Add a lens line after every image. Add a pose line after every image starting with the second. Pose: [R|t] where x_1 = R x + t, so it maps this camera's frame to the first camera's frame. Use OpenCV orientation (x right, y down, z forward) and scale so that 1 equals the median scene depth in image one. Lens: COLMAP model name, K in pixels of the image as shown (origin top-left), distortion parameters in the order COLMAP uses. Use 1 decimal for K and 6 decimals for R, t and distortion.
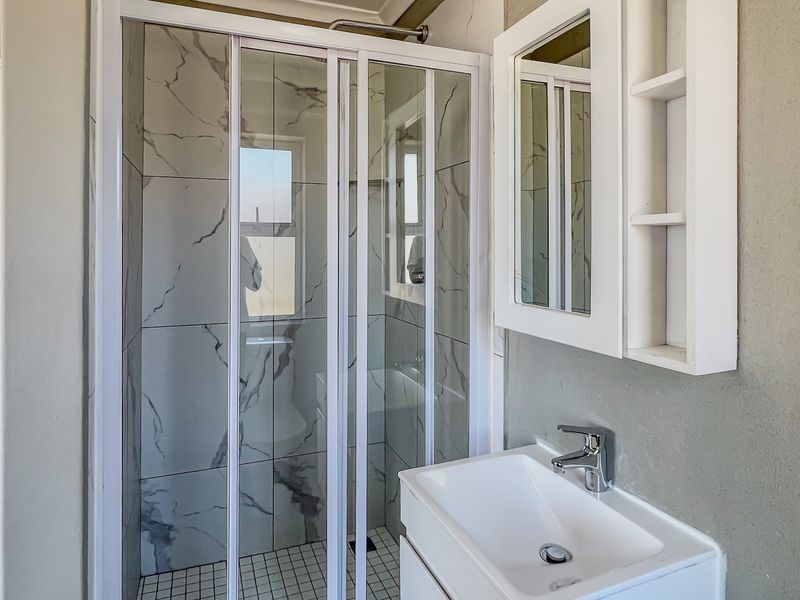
lens RADIAL K [[478.5, 0, 398.2], [0, 478.5, 296.2], [0, 0, 1]] dist [-0.002676, -0.002895]
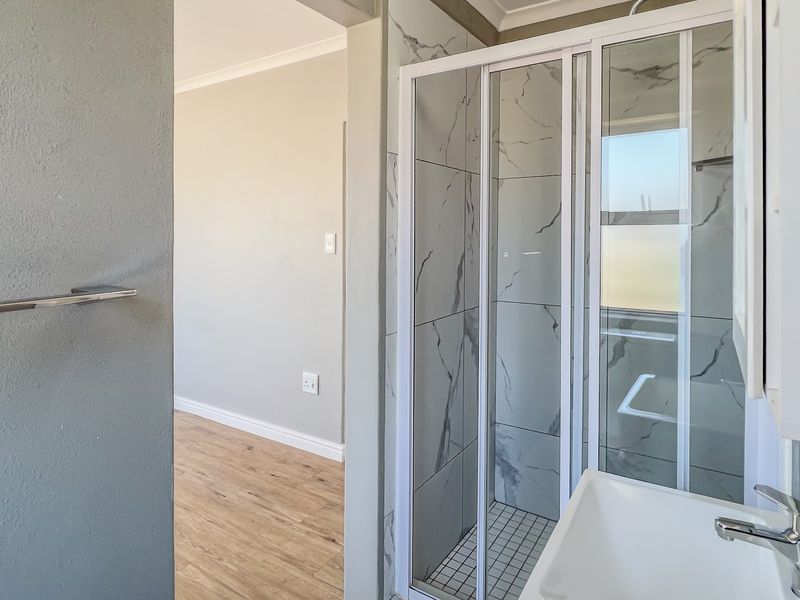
lens RADIAL K [[478.5, 0, 403.4], [0, 478.5, 302.7], [0, 0, 1]] dist [-0.002676, -0.002895]
pose [[0.591300, 0.113815, -0.798380, 0.284909], [-0.086649, 0.993226, 0.077417, -0.004844], [0.801783, 0.023403, 0.597157, 0.048929]]
